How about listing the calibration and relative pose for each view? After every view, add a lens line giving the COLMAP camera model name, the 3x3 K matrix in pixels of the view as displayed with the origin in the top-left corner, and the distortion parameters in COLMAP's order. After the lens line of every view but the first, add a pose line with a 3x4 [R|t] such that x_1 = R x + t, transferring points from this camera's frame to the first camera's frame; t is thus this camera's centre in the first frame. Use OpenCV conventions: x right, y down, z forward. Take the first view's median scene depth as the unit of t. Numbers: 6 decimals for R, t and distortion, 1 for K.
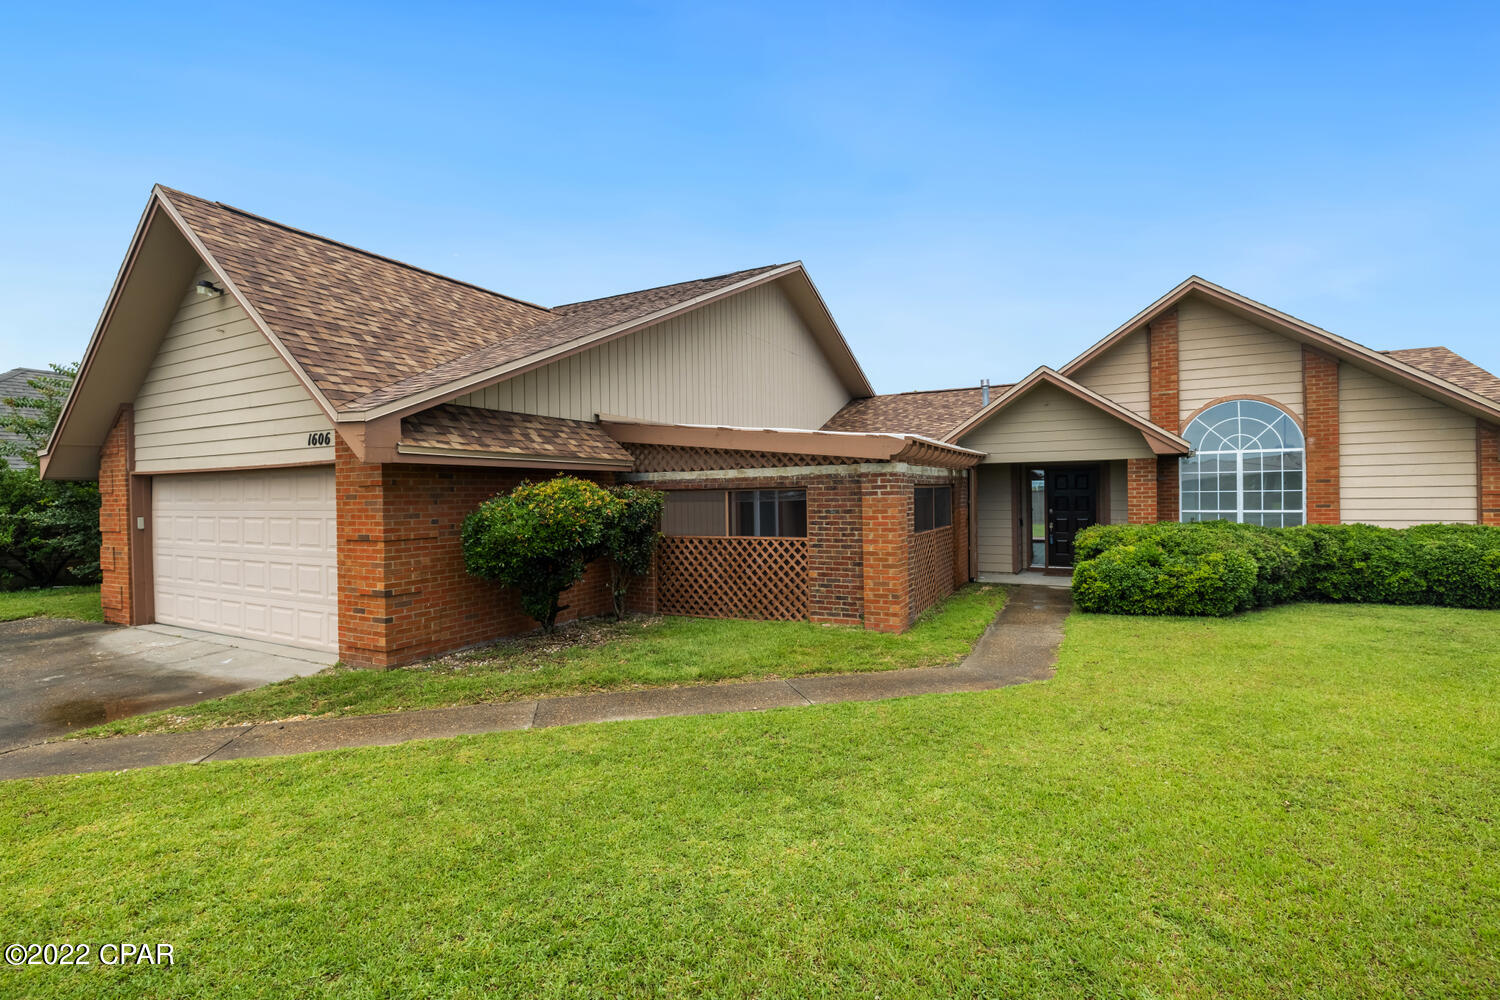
lens RADIAL K [[689.8, 0, 750.0], [0, 689.8, 500.0], [0, 0, 1]] dist [-0.005332, -0.000873]
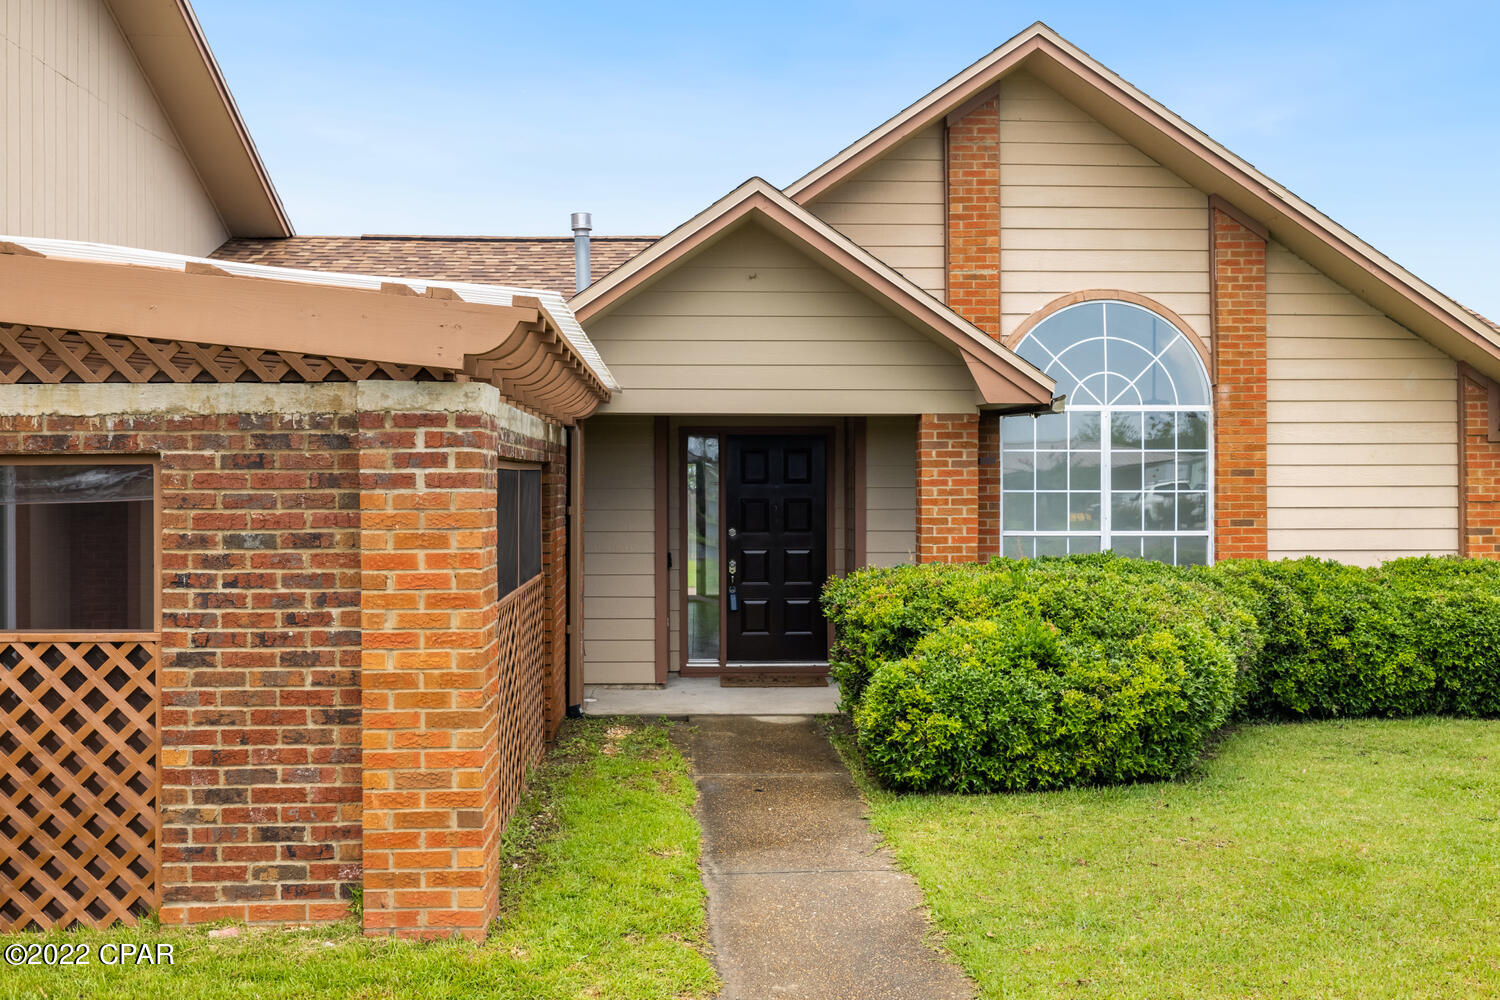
lens RADIAL K [[1454.2, 0, 750.7], [0, 1454.2, 486.2], [0, 0, 1]] dist [0.003933, 0.000293]
pose [[0.866239, 0.013785, 0.499439, -0.005303], [-0.007037, 0.999857, -0.015392, 0.001262], [-0.499580, 0.009819, 0.866212, 0.331514]]
